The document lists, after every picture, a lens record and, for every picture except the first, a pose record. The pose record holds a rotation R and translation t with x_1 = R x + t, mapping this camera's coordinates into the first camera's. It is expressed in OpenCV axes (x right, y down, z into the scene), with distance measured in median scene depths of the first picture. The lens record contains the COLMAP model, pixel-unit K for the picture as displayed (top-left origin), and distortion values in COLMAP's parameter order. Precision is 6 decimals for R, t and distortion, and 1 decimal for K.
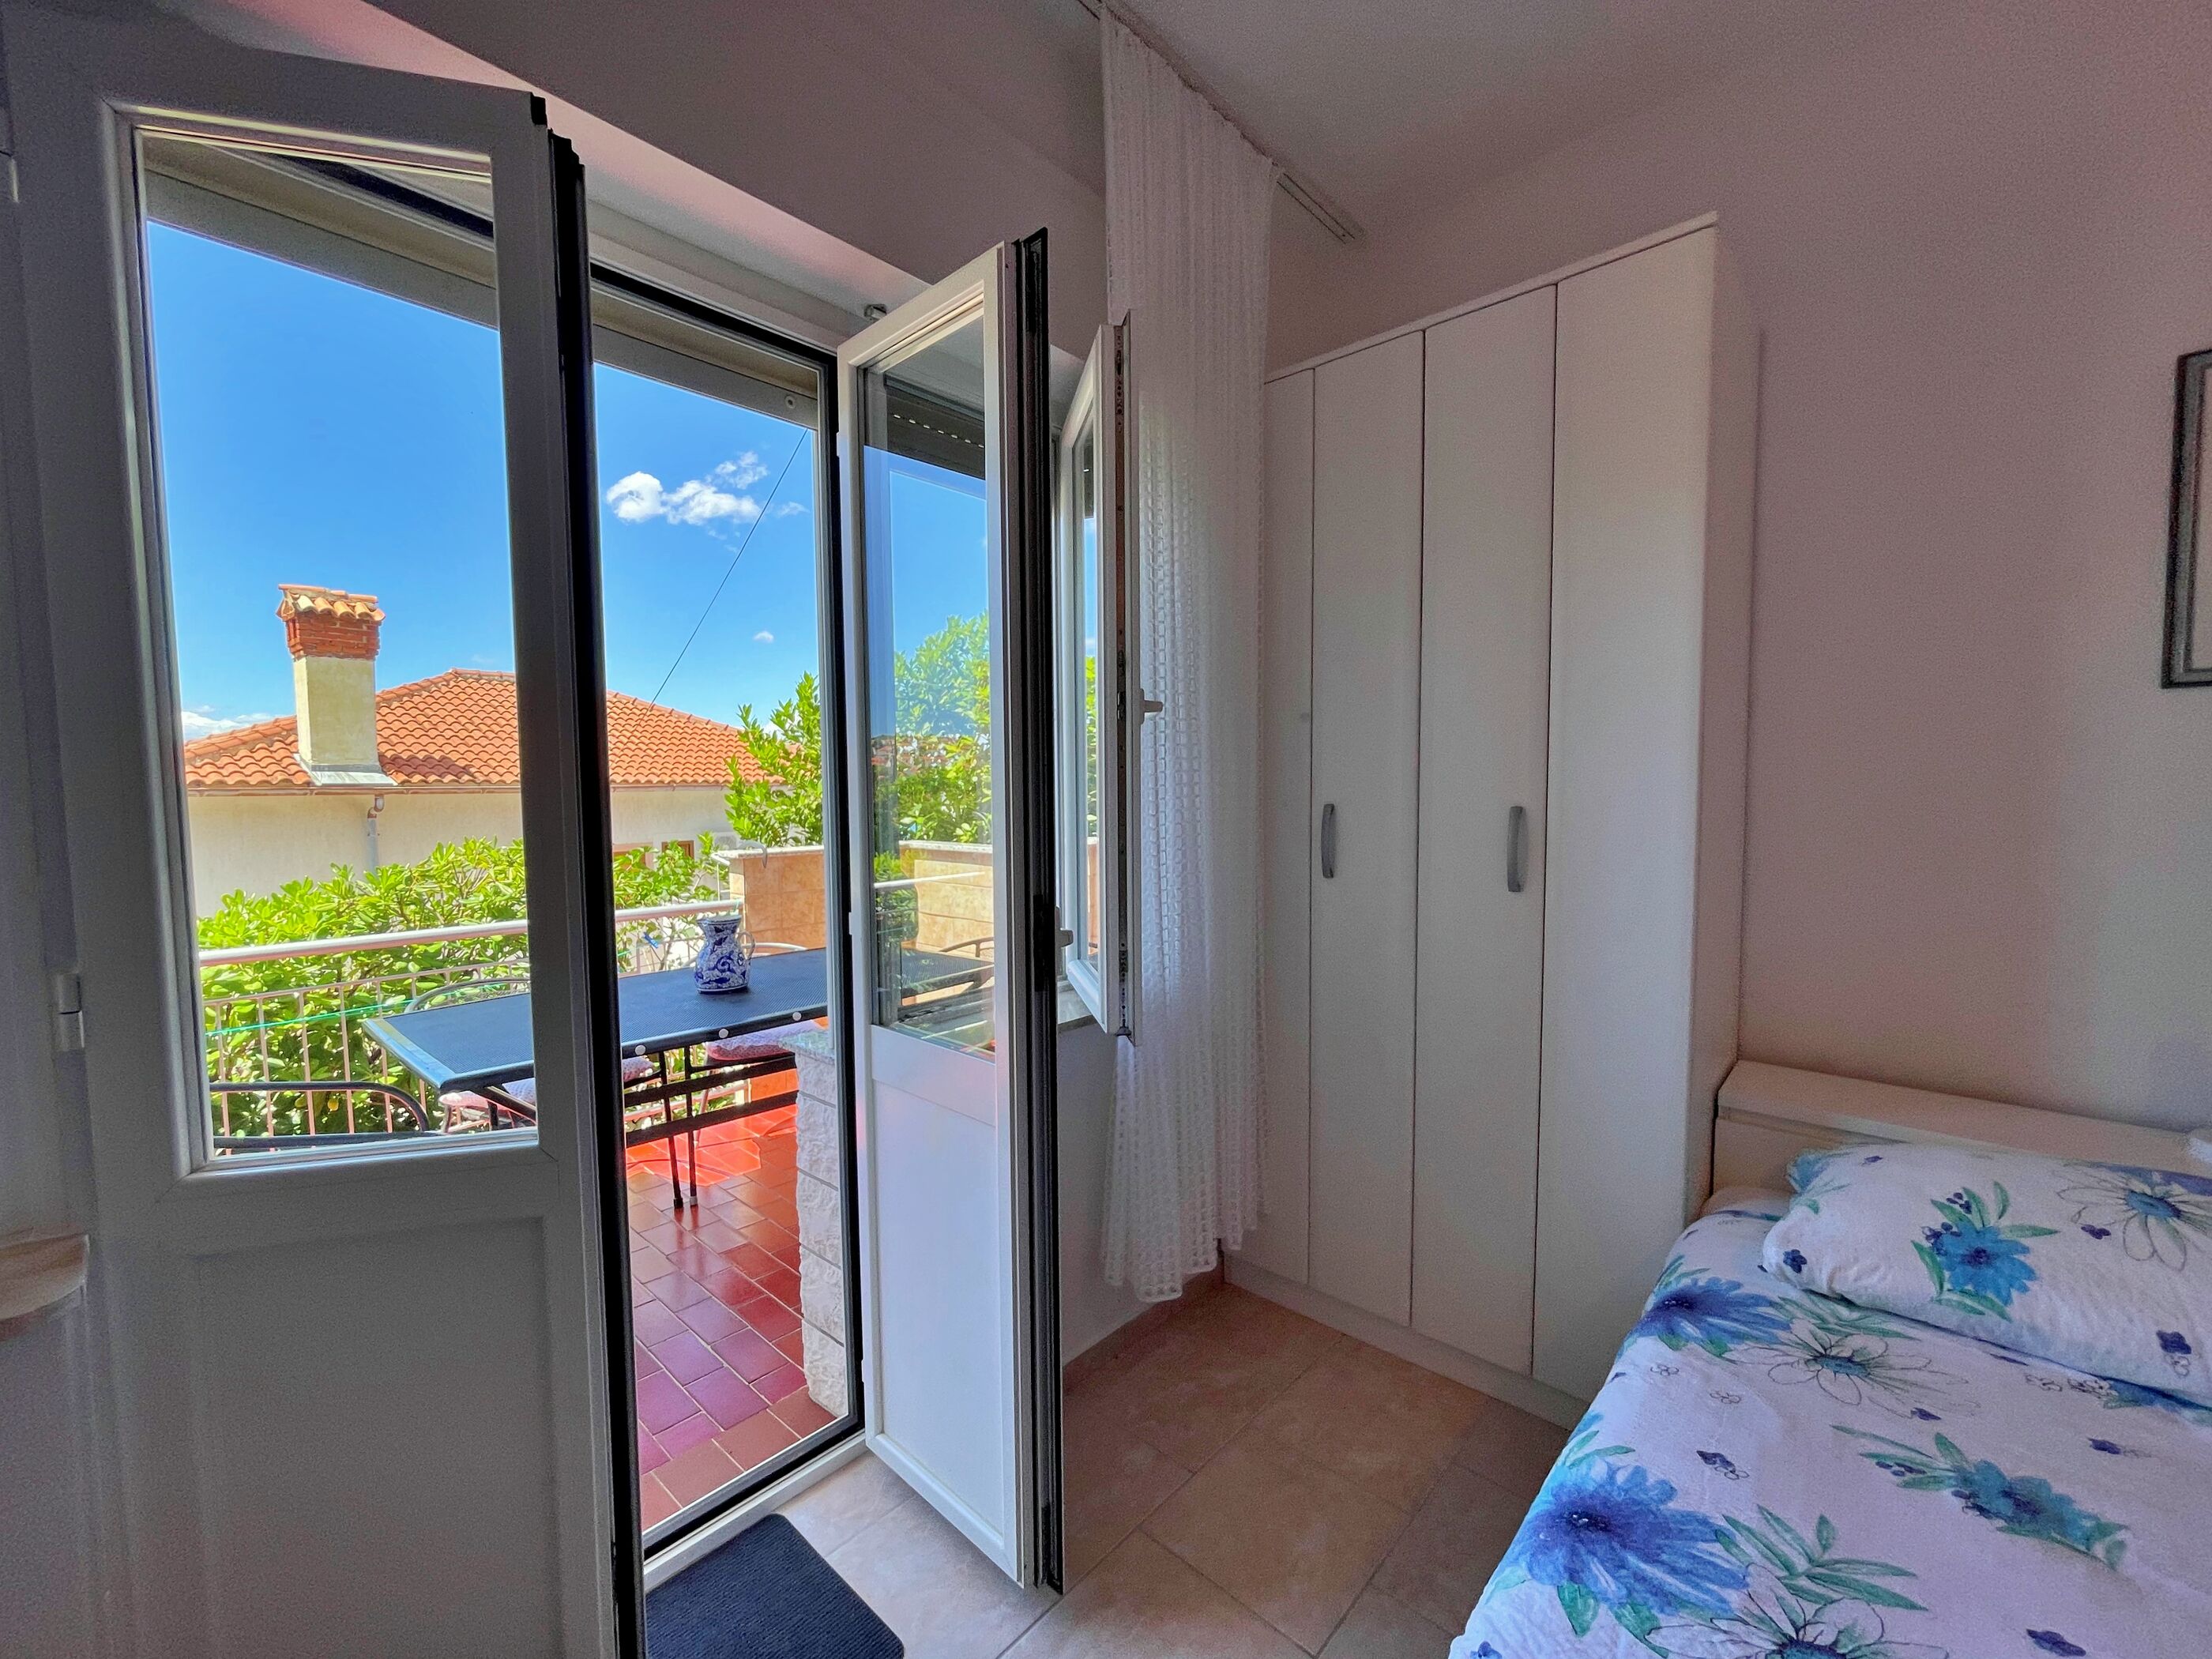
lens RADIAL K [[907.3, 0, 1106.0], [0, 907.3, 829.5], [0, 0, 1]] dist [0.002362, -0.002644]
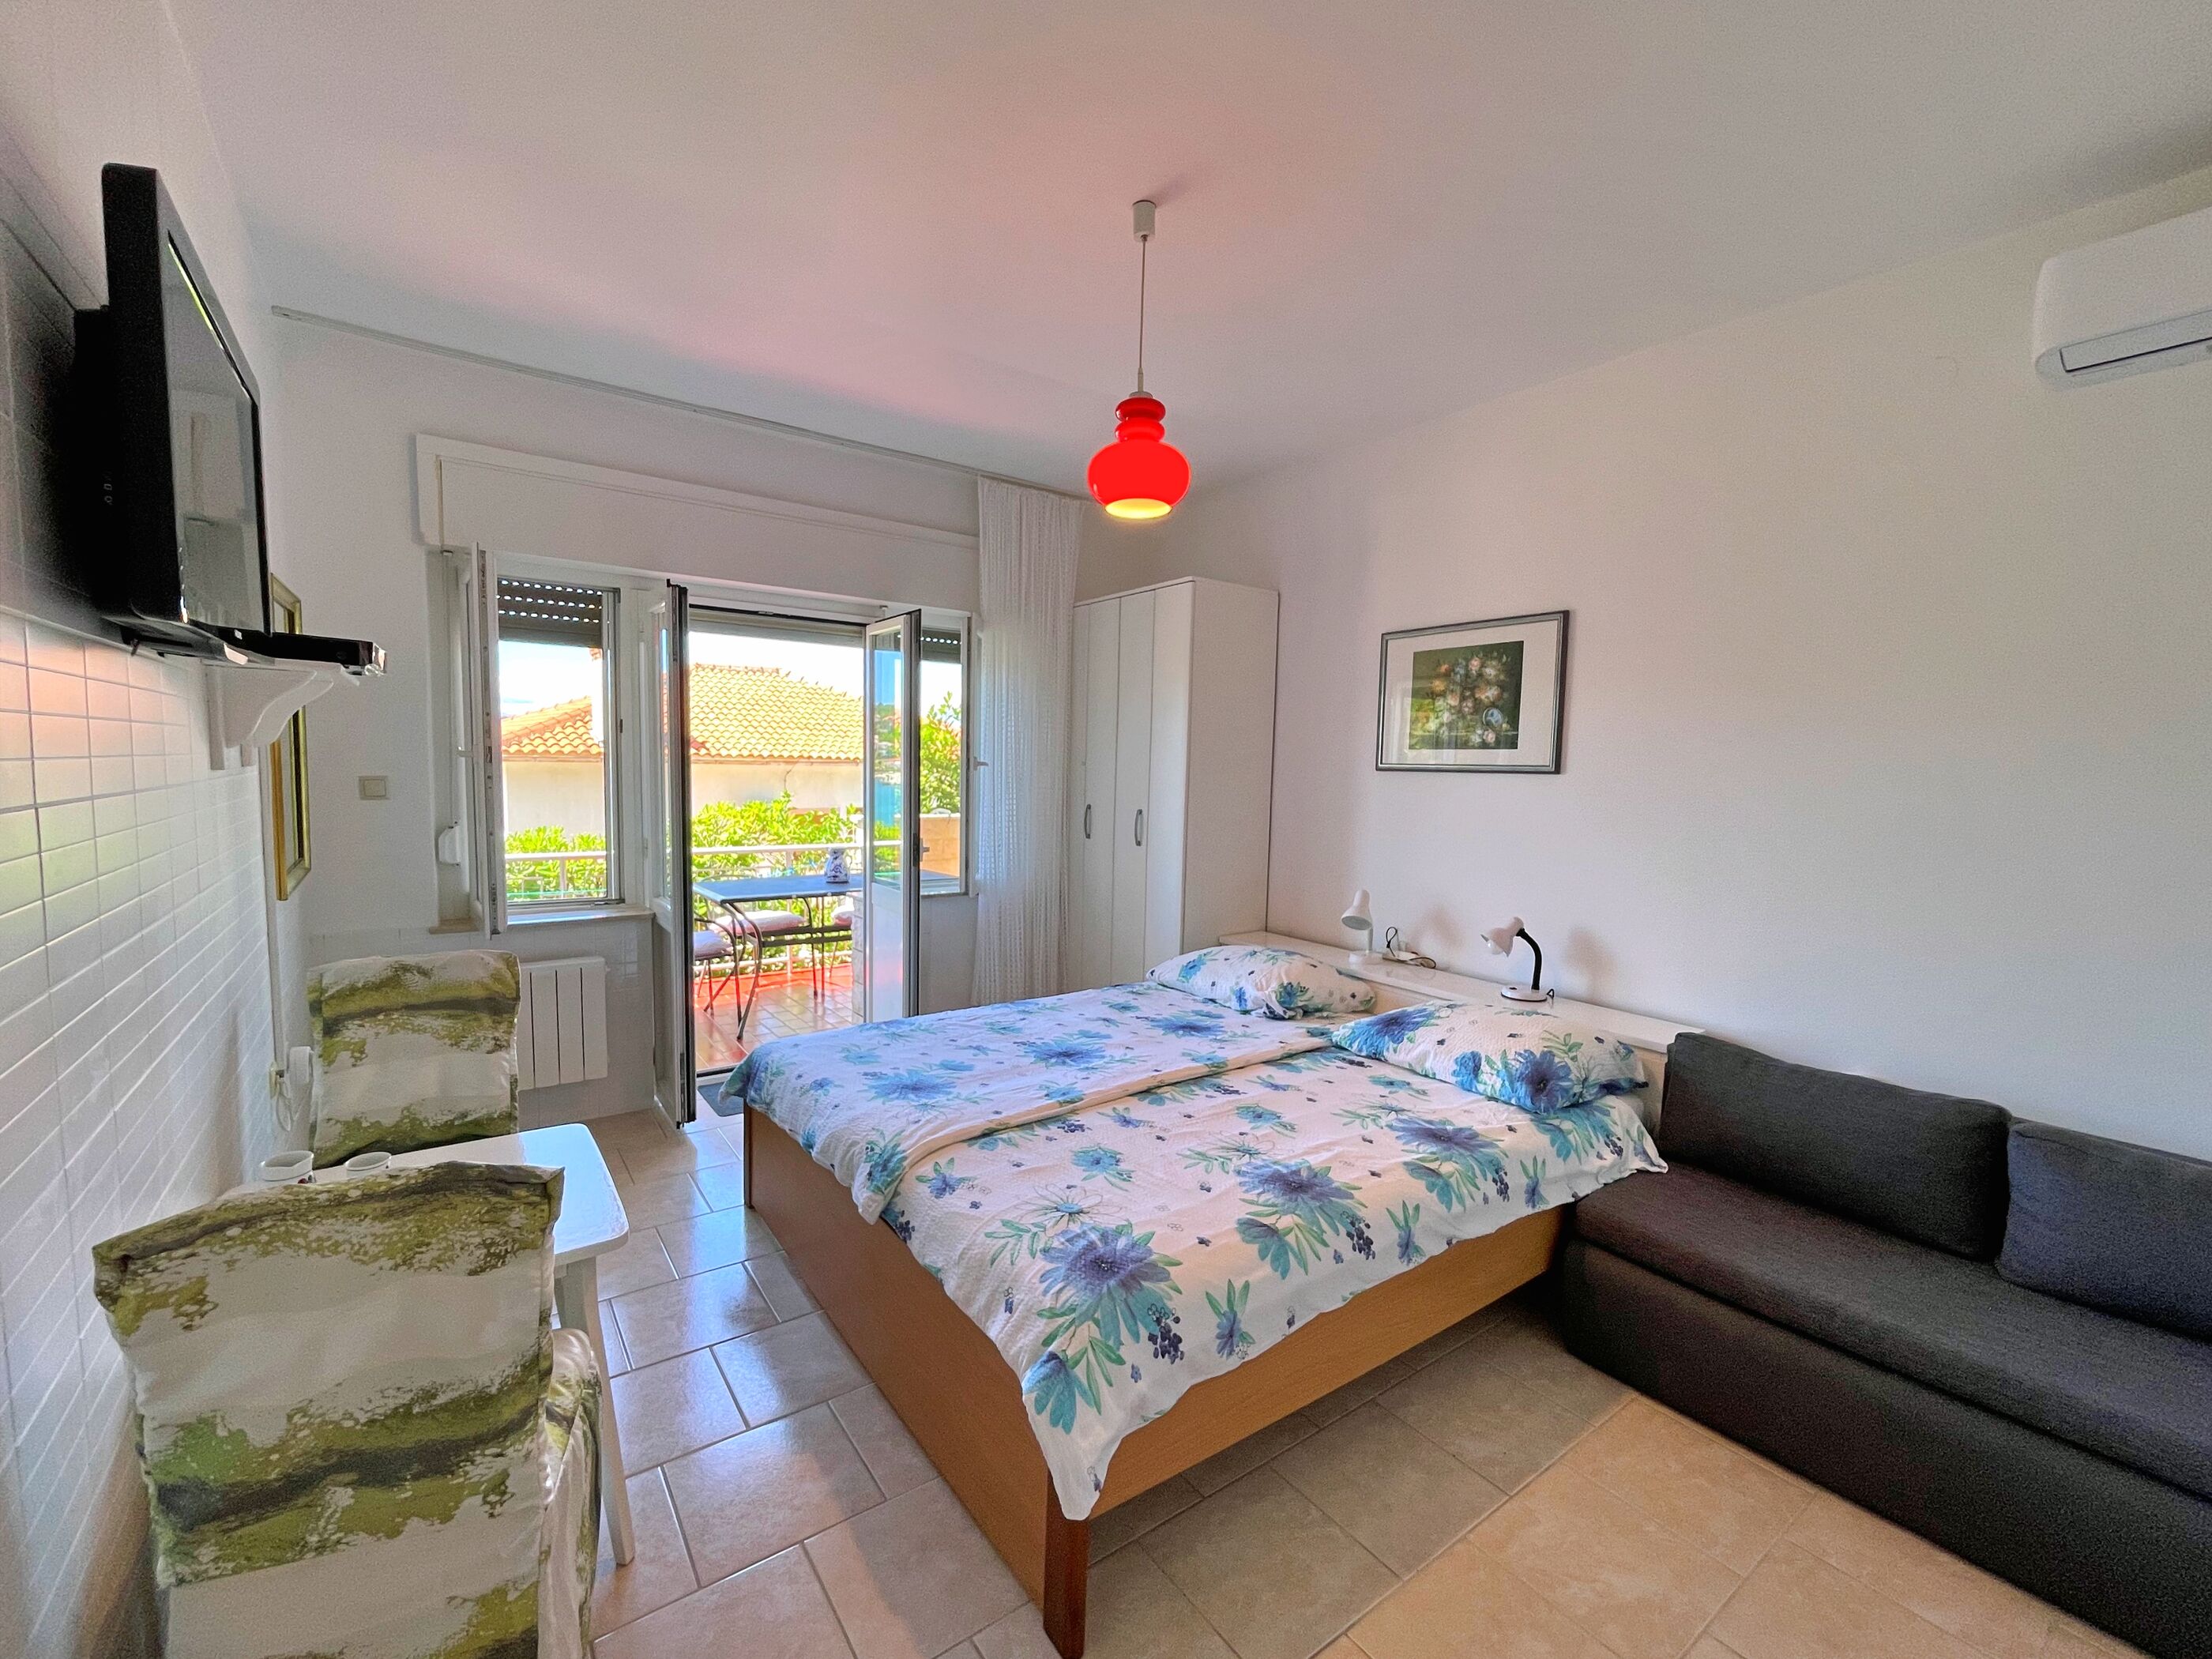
lens RADIAL K [[927.7, 0, 1092.5], [0, 927.7, 834.7], [0, 0, 1]] dist [-0.003429, -0.000129]
pose [[0.977743, 0.048432, -0.204138, 1.188491], [-0.043244, 0.998620, 0.029804, -0.034690], [0.205299, -0.020313, 0.978488, -1.947991]]
